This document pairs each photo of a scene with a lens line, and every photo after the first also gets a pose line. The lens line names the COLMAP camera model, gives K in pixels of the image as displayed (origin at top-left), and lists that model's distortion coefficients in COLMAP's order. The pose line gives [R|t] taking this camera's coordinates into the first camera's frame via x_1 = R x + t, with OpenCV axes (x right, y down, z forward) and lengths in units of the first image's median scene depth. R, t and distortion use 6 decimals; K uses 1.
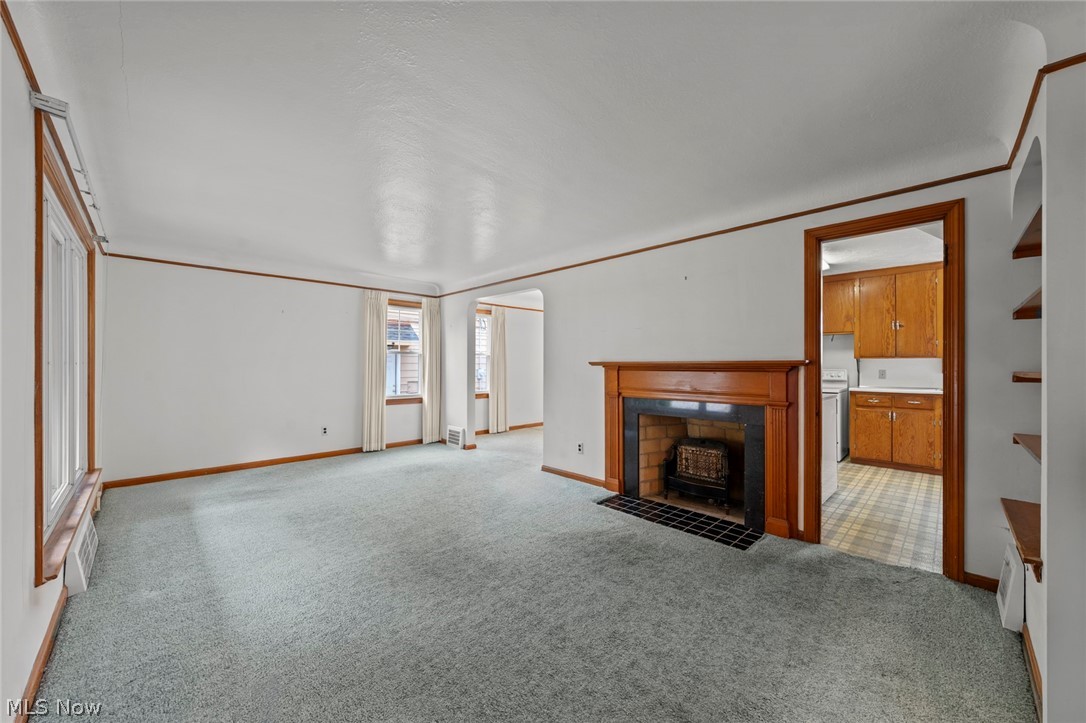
lens RADIAL K [[410.2, 0, 543.0], [0, 410.2, 361.5], [0, 0, 1]] dist [0.000261, -0.000080]
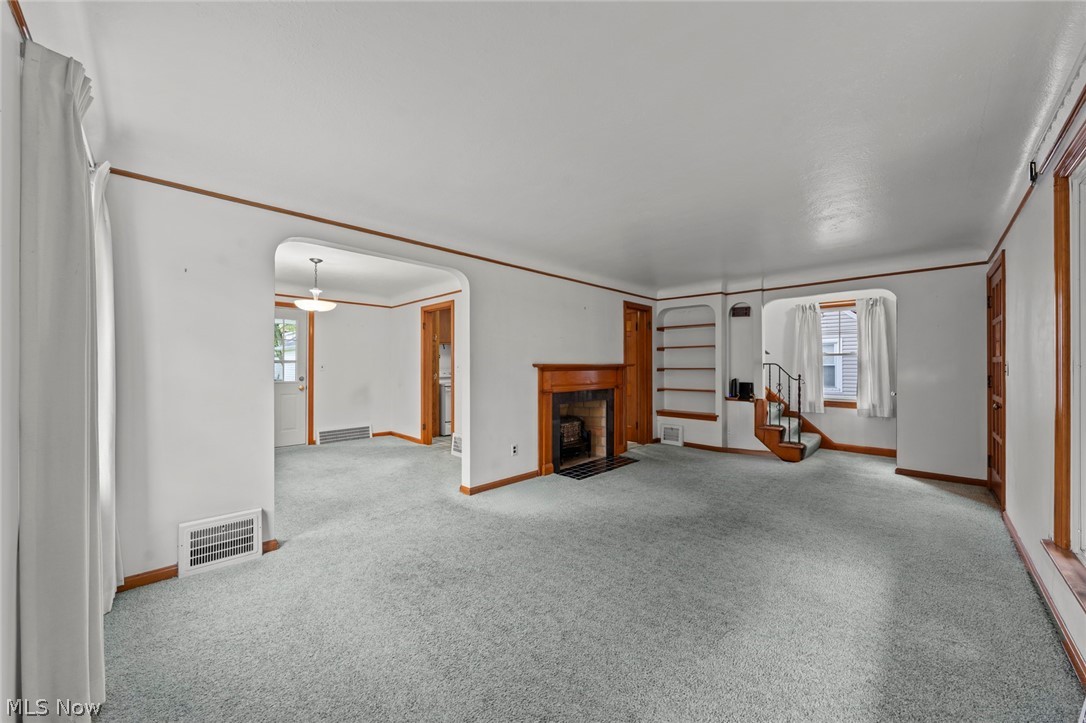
lens RADIAL K [[390.0, 0, 554.9], [0, 390.0, 366.0], [0, 0, 1]] dist [-0.000325, -0.000040]
pose [[-0.036870, -0.000223, 0.999320, -0.955899], [-0.005910, 0.999983, 0.000005, 0.006897], [-0.999303, -0.005906, -0.036870, 1.040934]]
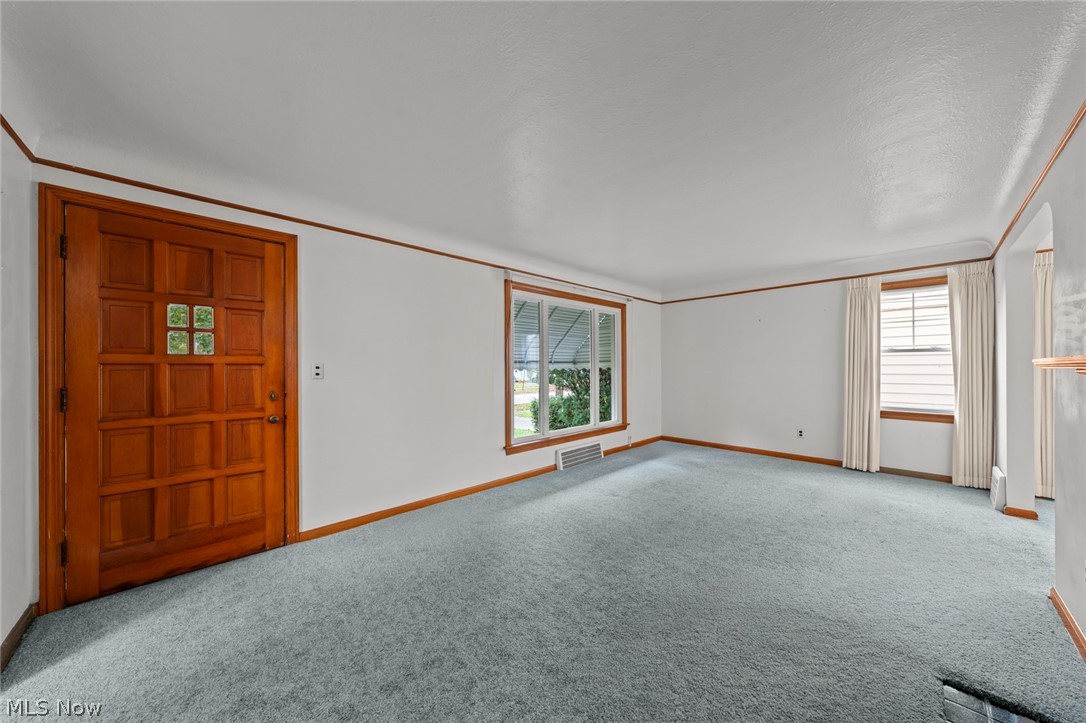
lens RADIAL K [[368.0, 0, 545.1], [0, 368.0, 361.9], [0, 0, 1]] dist [-0.001923, 0.000096]
pose [[-0.007089, -0.016775, -0.999834, 0.496217], [0.010756, 0.999800, -0.016851, 0.005054], [0.999917, -0.010873, -0.006907, 0.533344]]
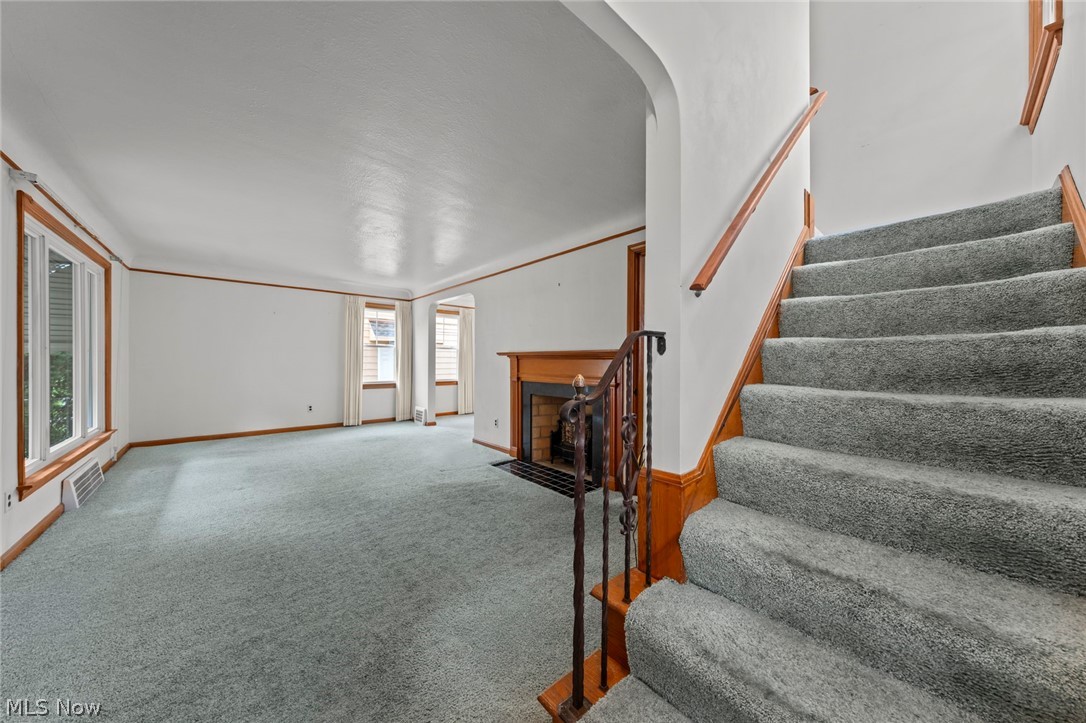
lens RADIAL K [[368.0, 0, 545.1], [0, 368.0, 361.9], [0, 0, 1]] dist [-0.001923, 0.000096]
pose [[0.998488, 0.004788, -0.054752, 0.329221], [-0.004195, 0.999931, 0.010944, 0.016391], [0.054801, -0.010697, 0.998440, -0.102889]]
